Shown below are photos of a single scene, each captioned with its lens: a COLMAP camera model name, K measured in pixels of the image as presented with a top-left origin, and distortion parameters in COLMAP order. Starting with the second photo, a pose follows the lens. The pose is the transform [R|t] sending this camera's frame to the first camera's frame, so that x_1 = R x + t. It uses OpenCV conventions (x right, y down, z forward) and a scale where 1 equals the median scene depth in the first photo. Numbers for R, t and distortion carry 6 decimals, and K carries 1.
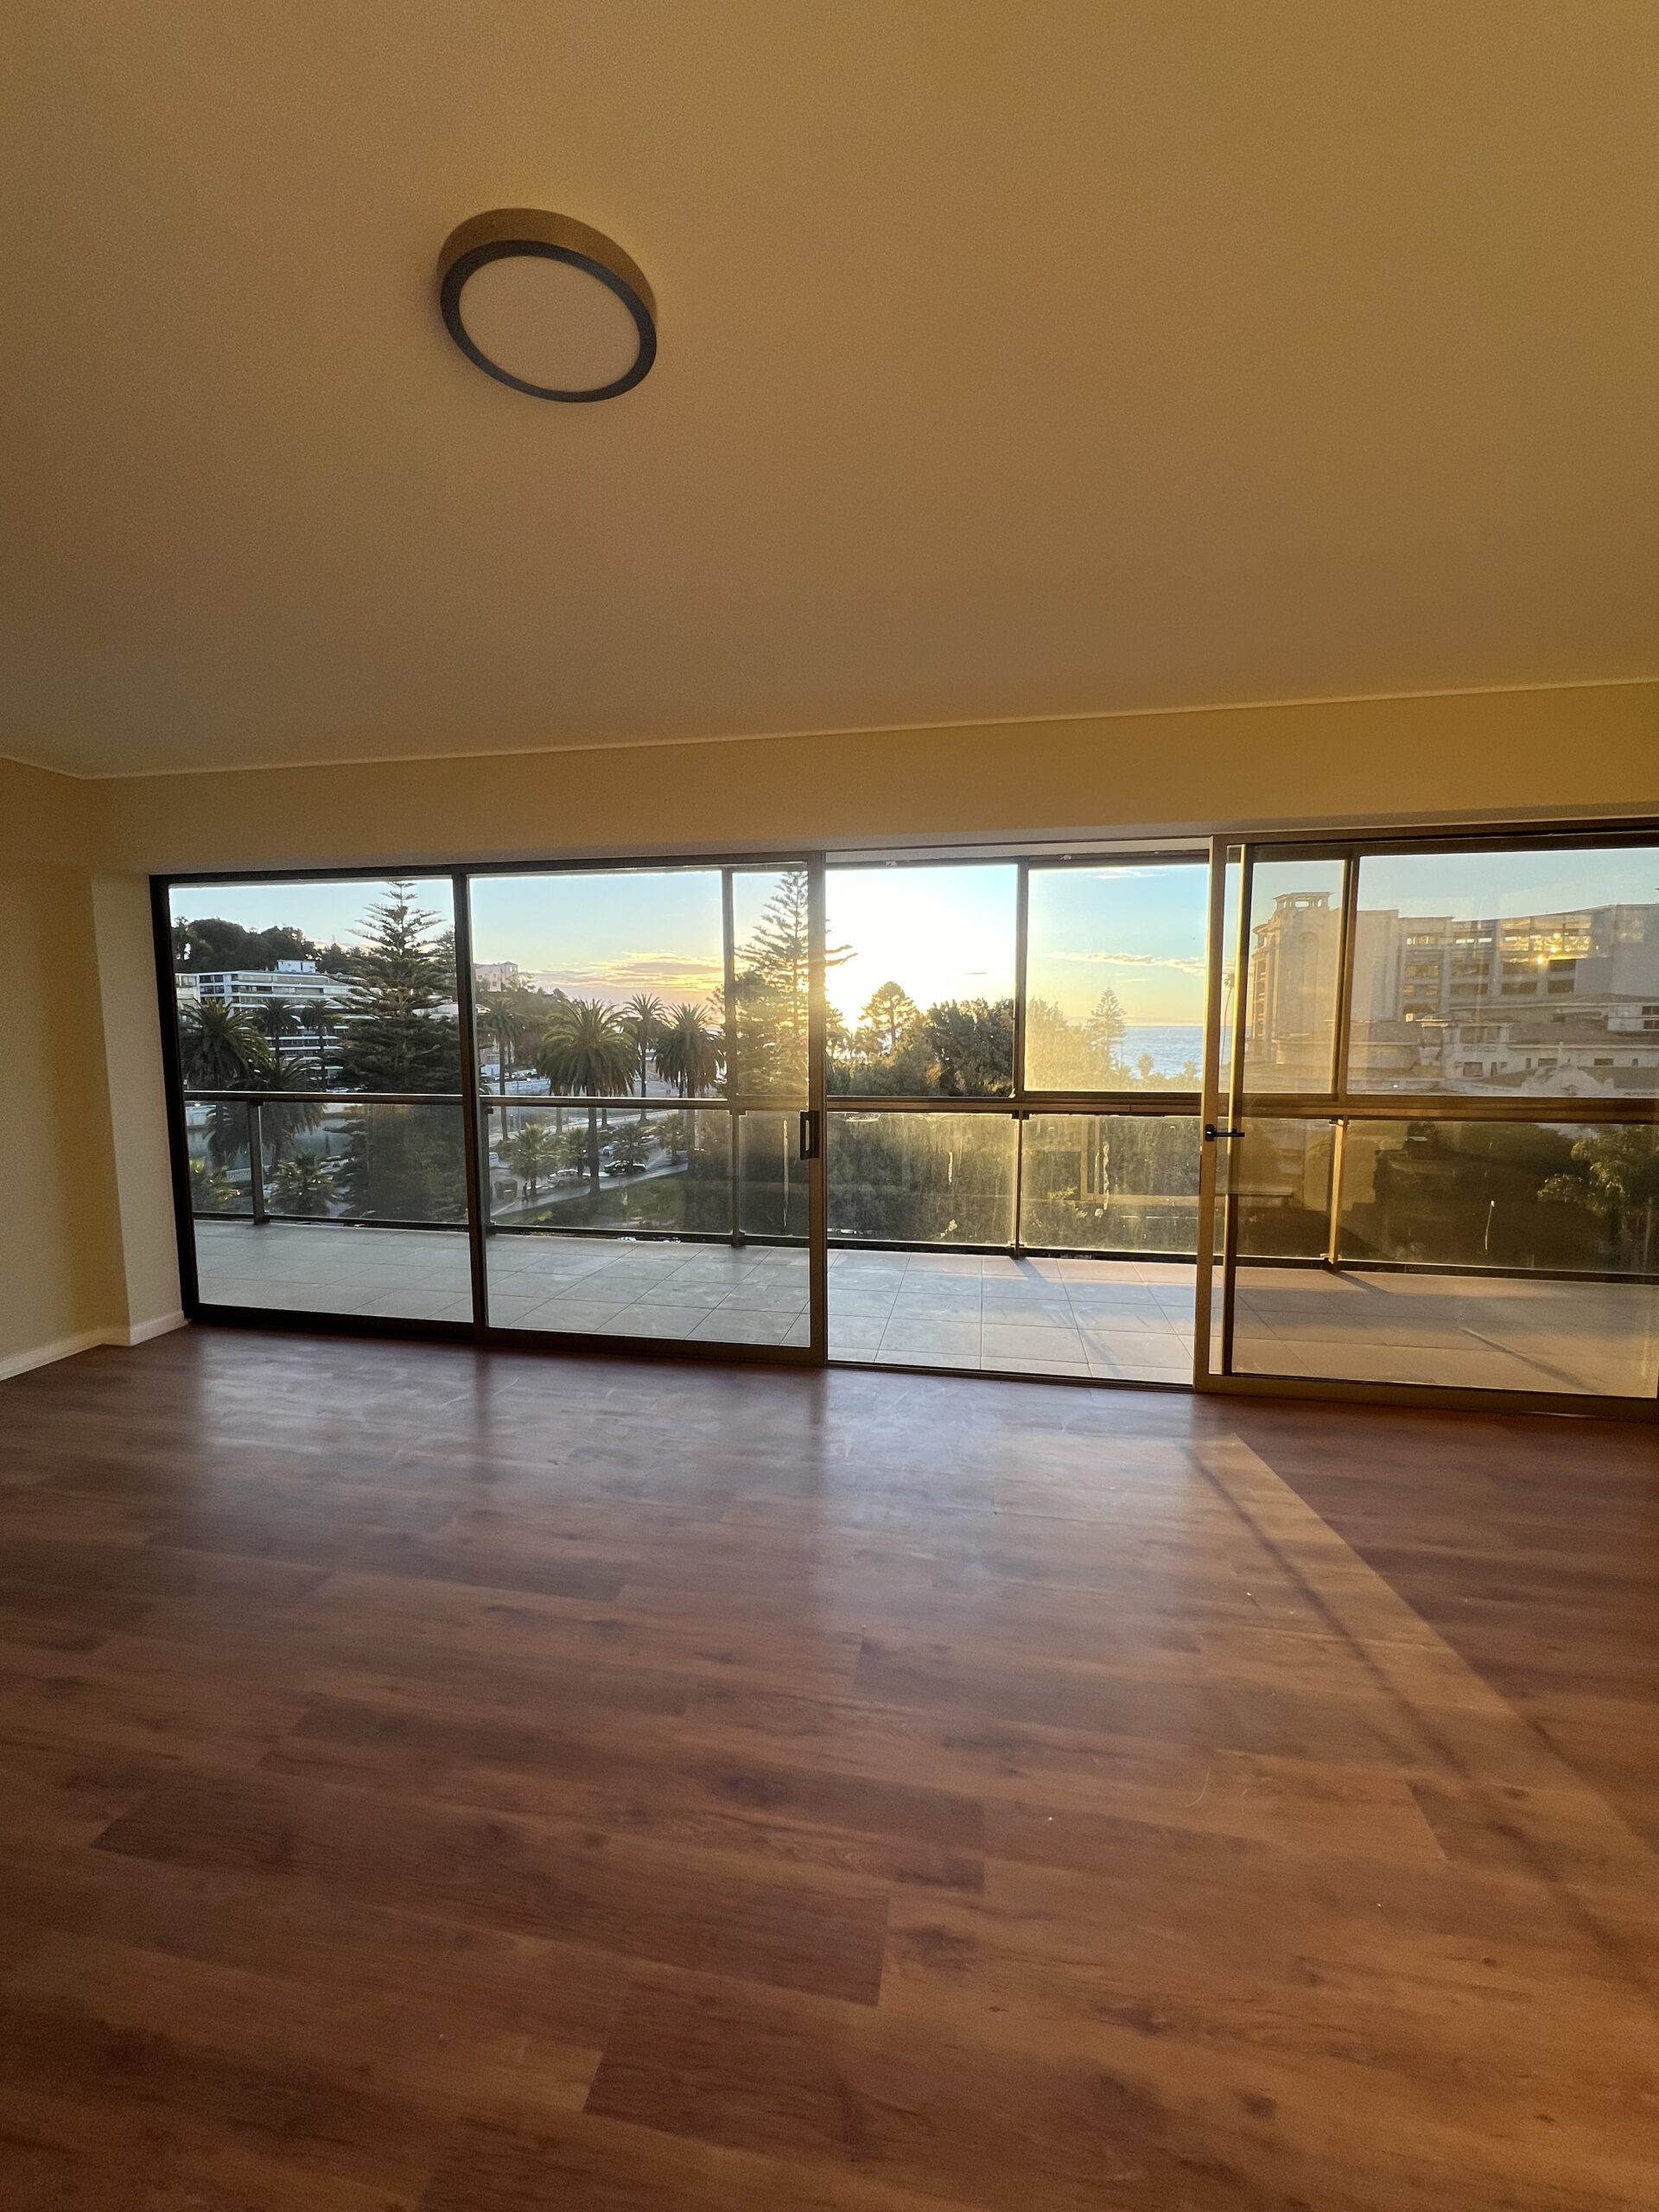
lens RADIAL K [[879.2, 0, 822.6], [0, 879.2, 1109.2], [0, 0, 1]] dist [-0.001270, 0.000573]
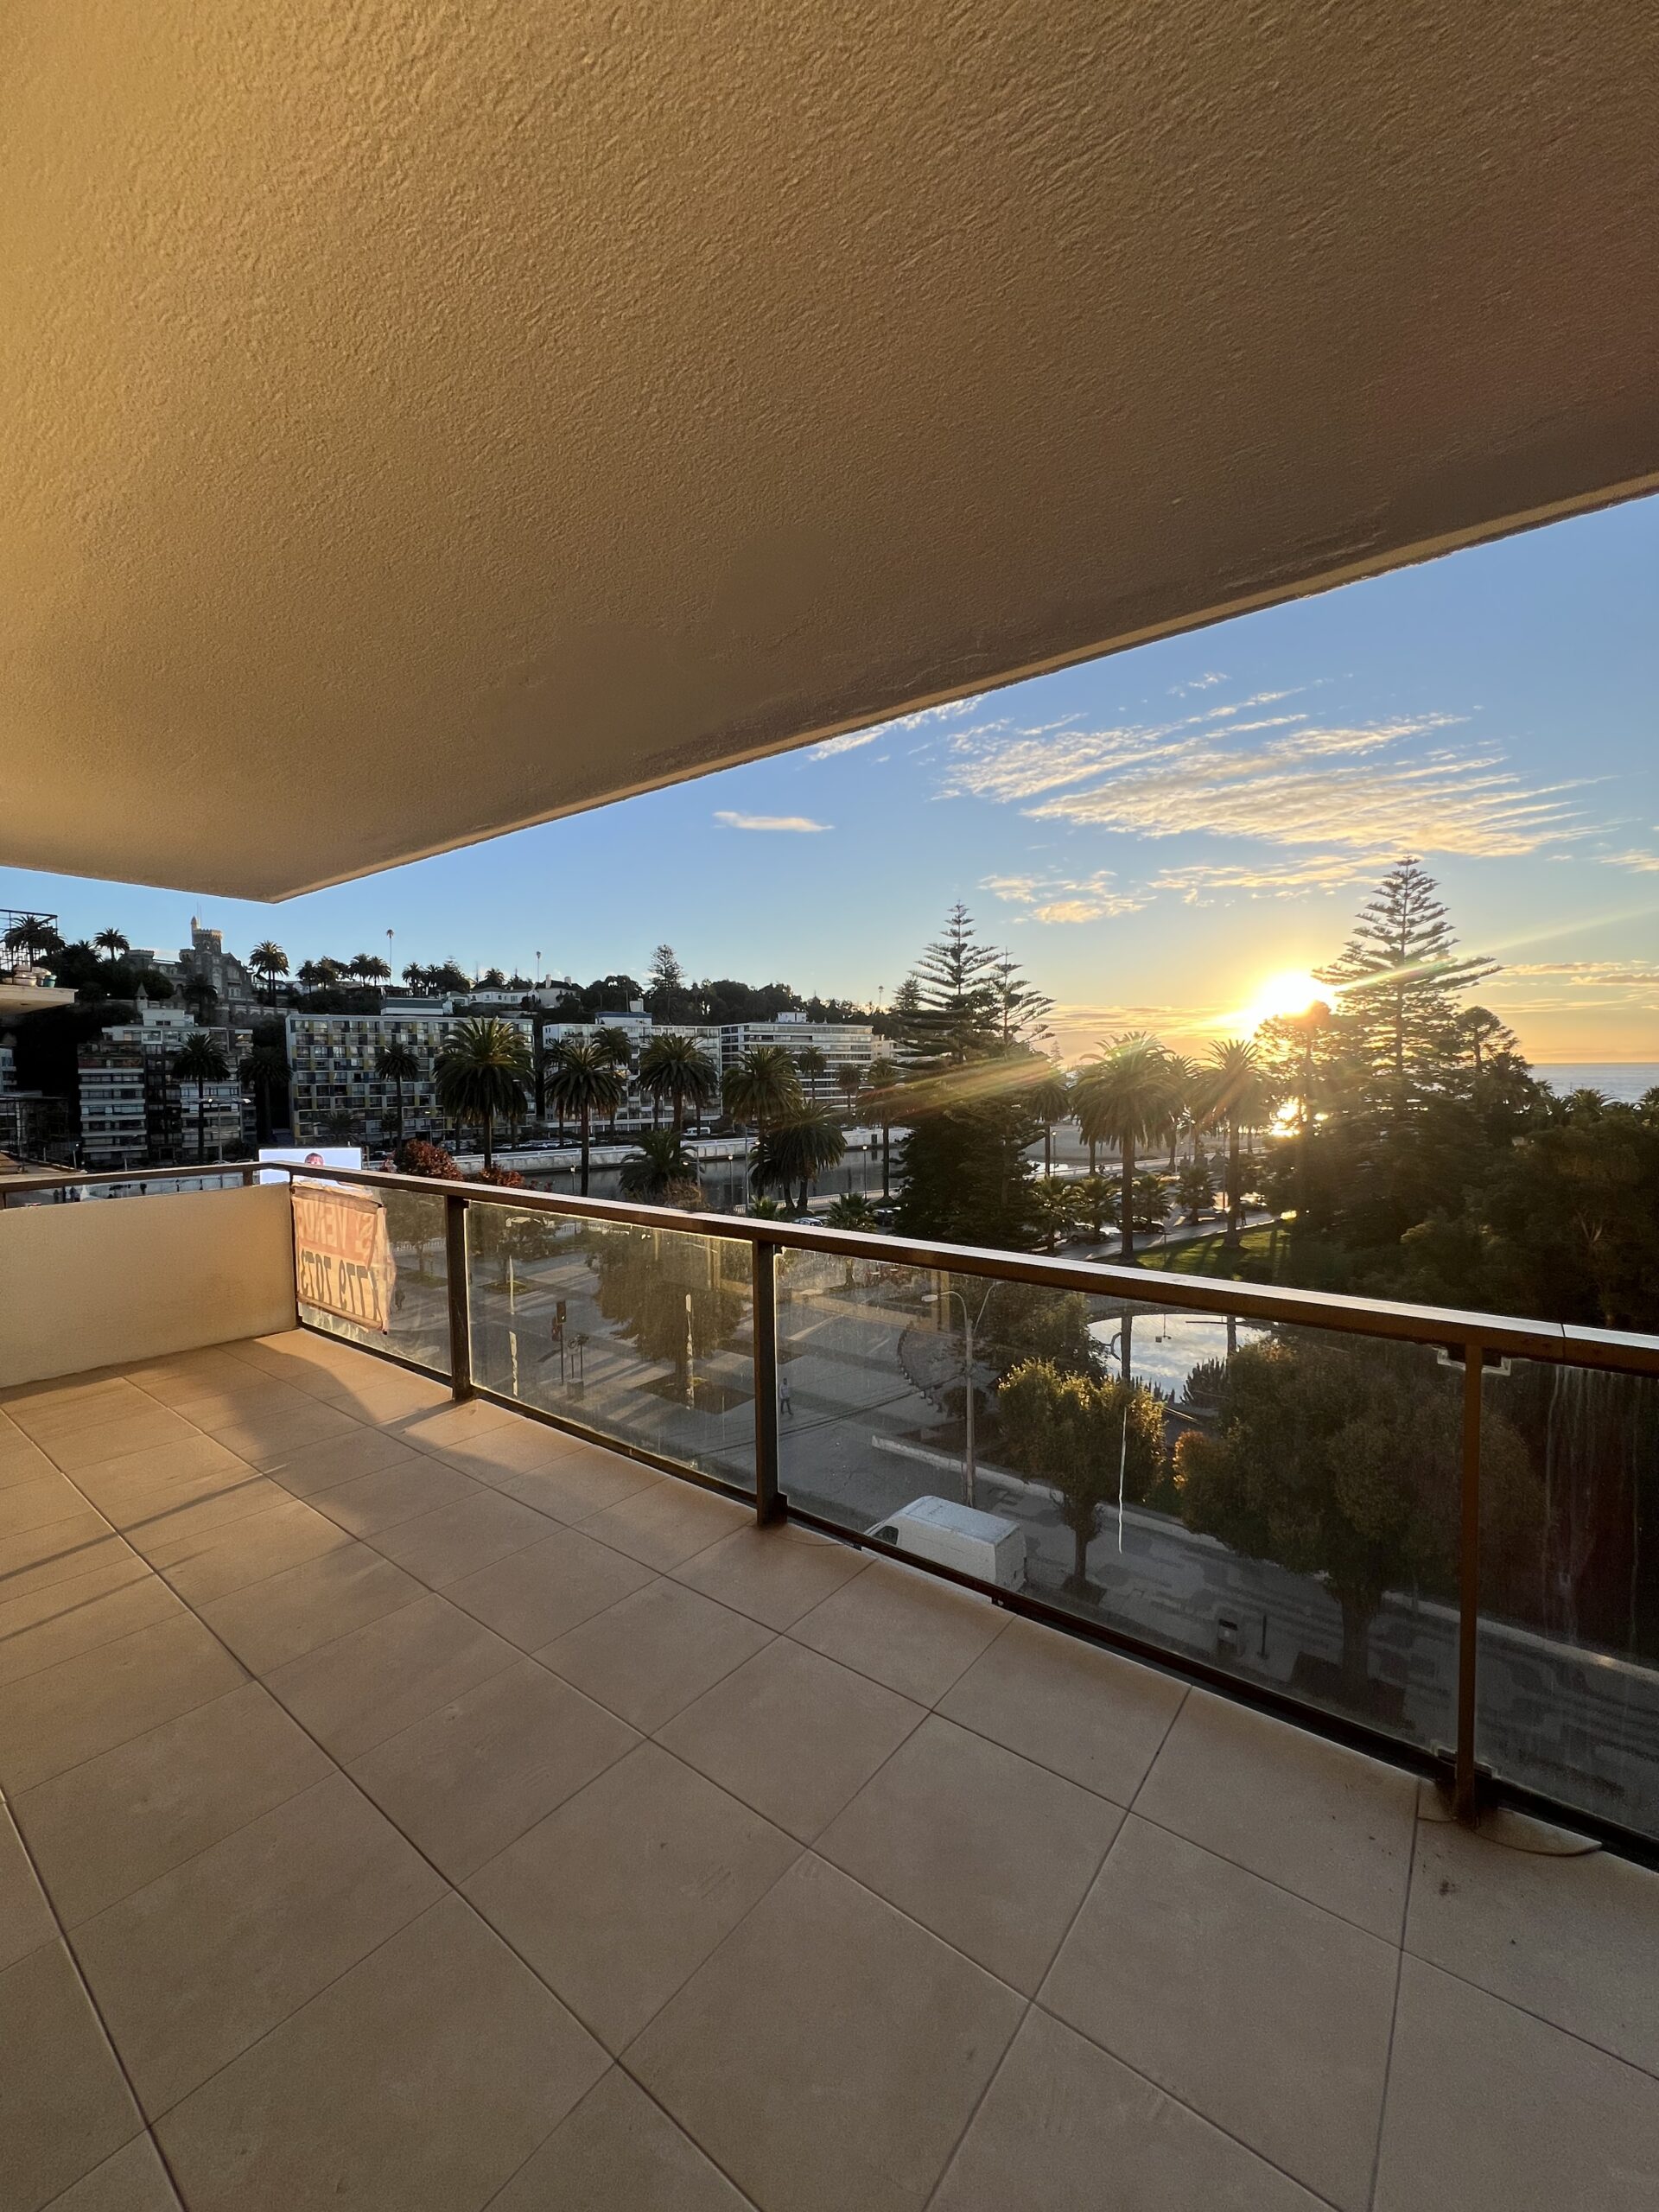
lens RADIAL K [[879.2, 0, 826.0], [0, 879.2, 1117.5], [0, 0, 1]] dist [-0.001270, 0.000573]
pose [[0.889939, 0.016958, -0.455764, -1.578986], [-0.034186, 0.998978, -0.029581, -0.077877], [0.454796, 0.041906, 0.889609, 0.818768]]
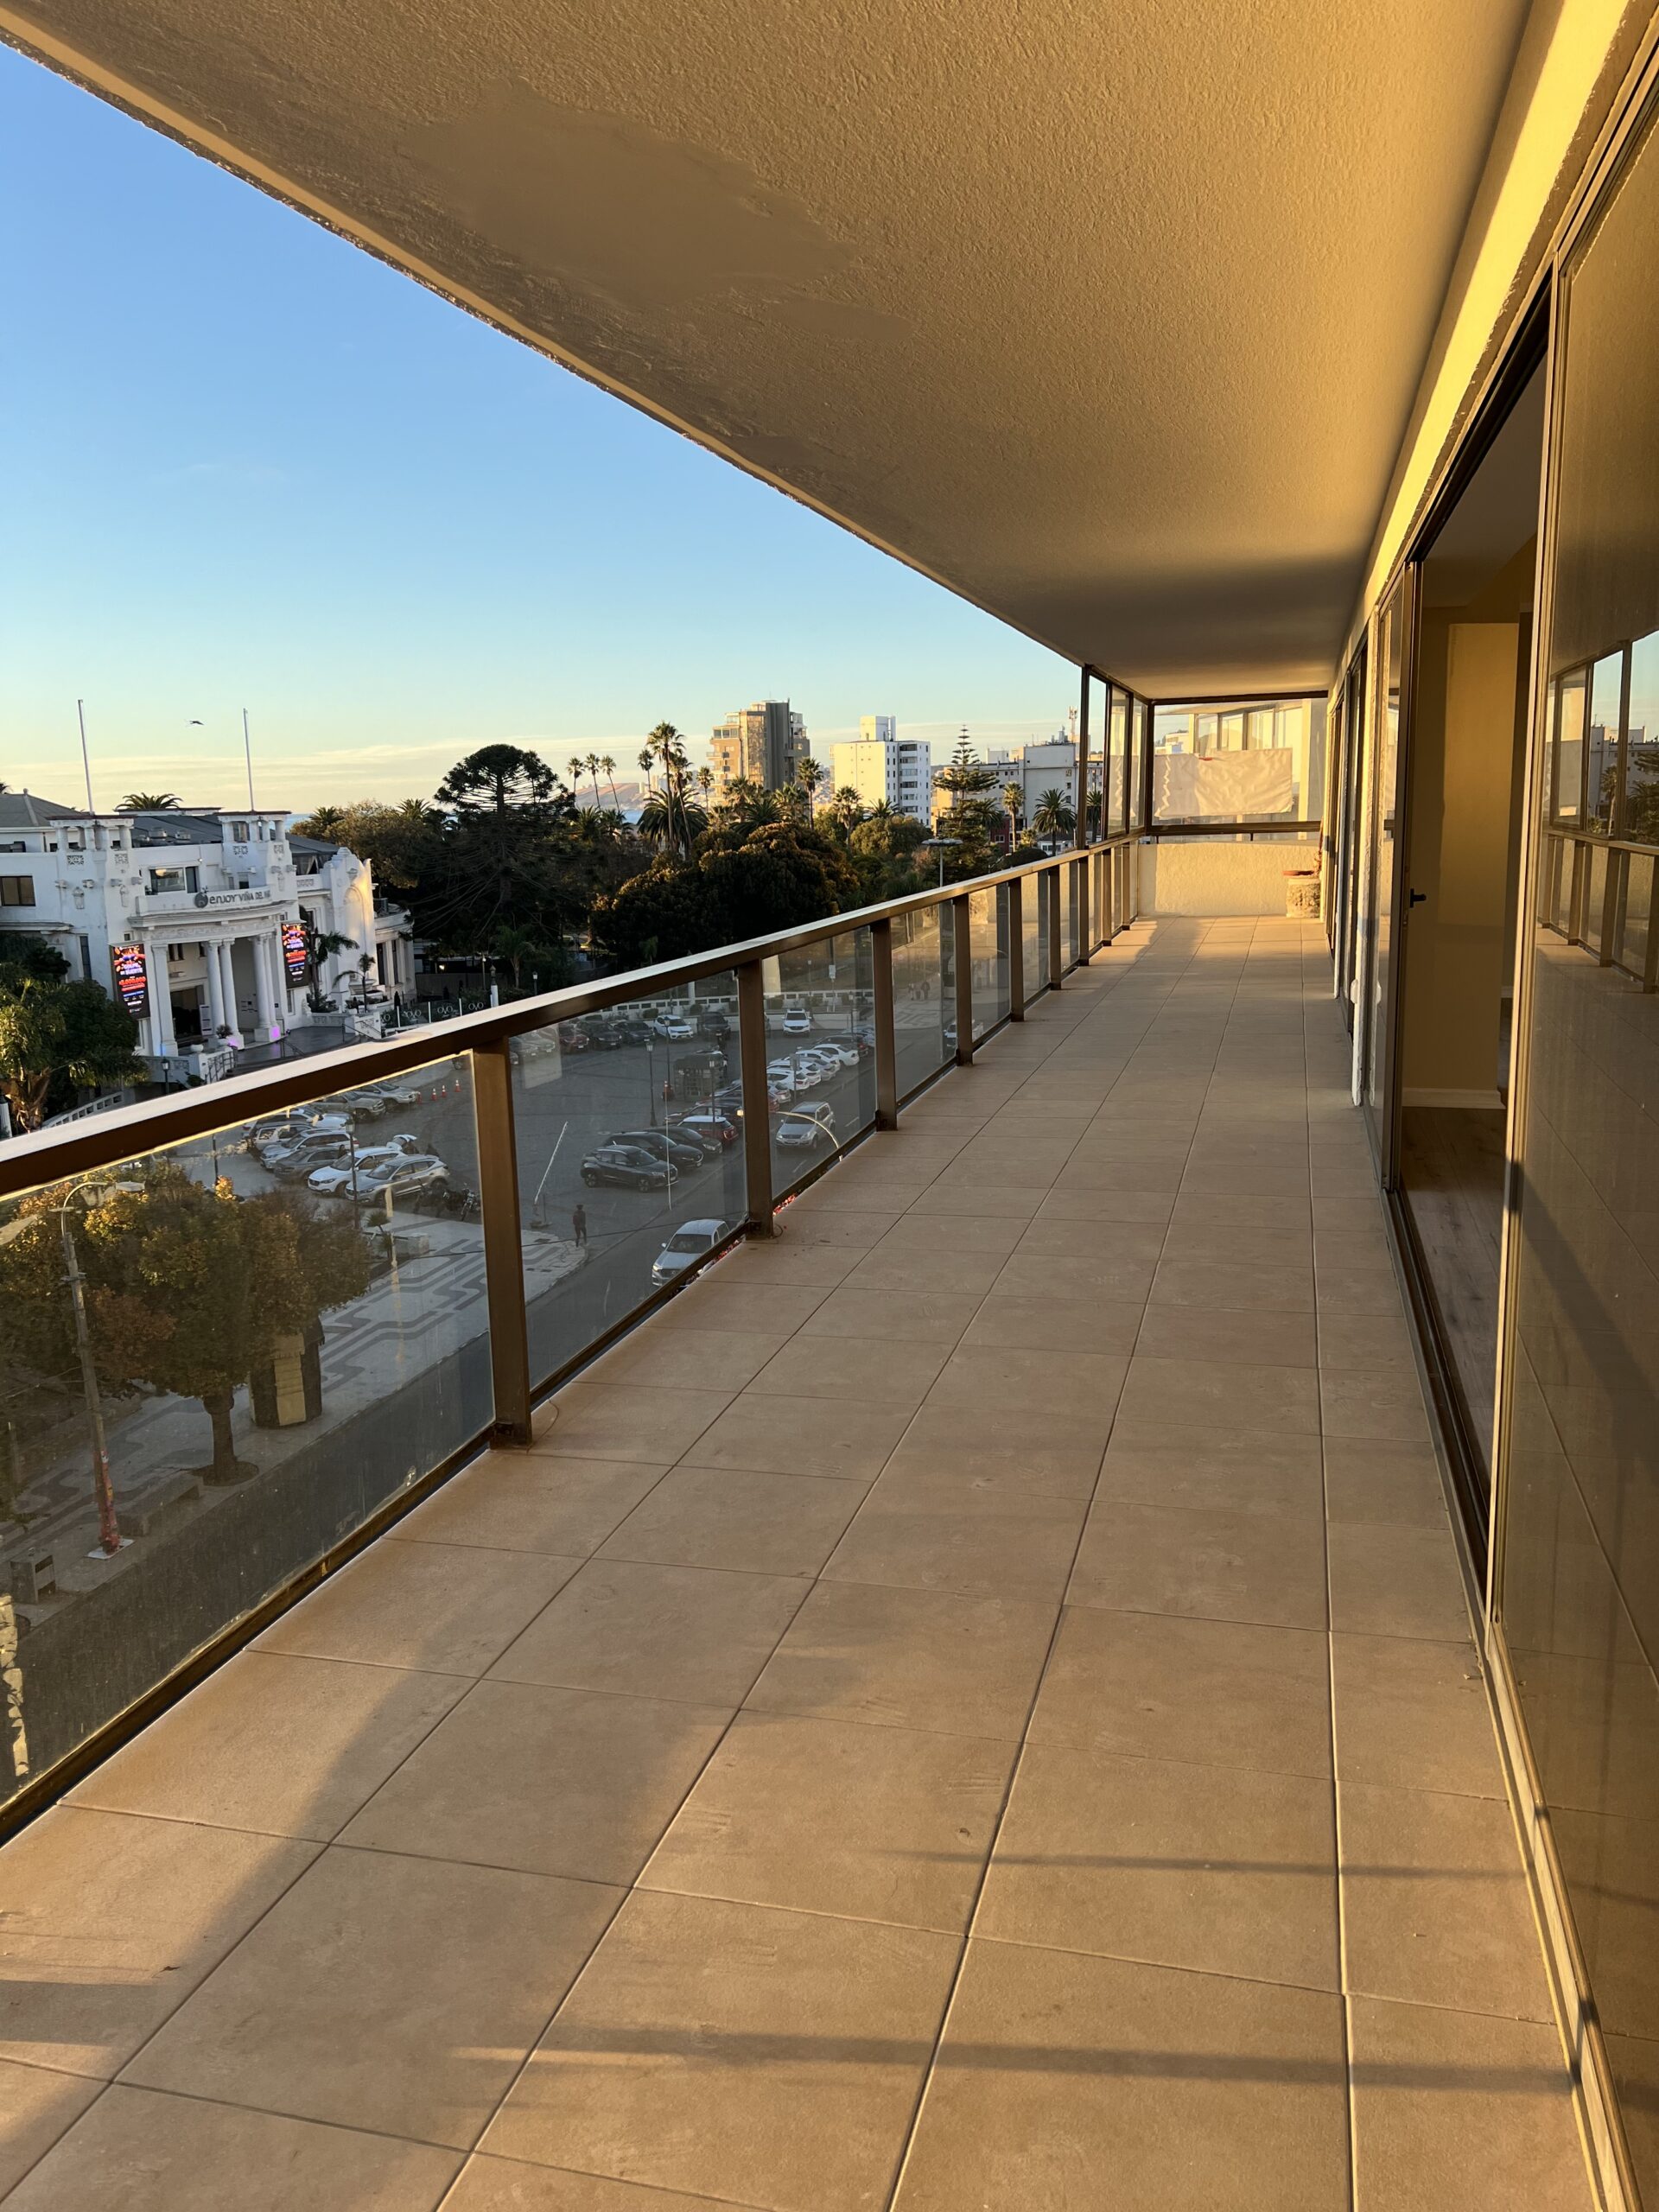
lens RADIAL K [[1654.6, 0, 829.8], [0, 1654.6, 1091.5], [0, 0, 1]] dist [0.068863, -0.078580]
pose [[0.087012, -0.172707, 0.981123, -2.312347], [0.116646, 0.979850, 0.162138, -0.088609], [-0.989355, 0.100336, 0.105404, 1.015765]]
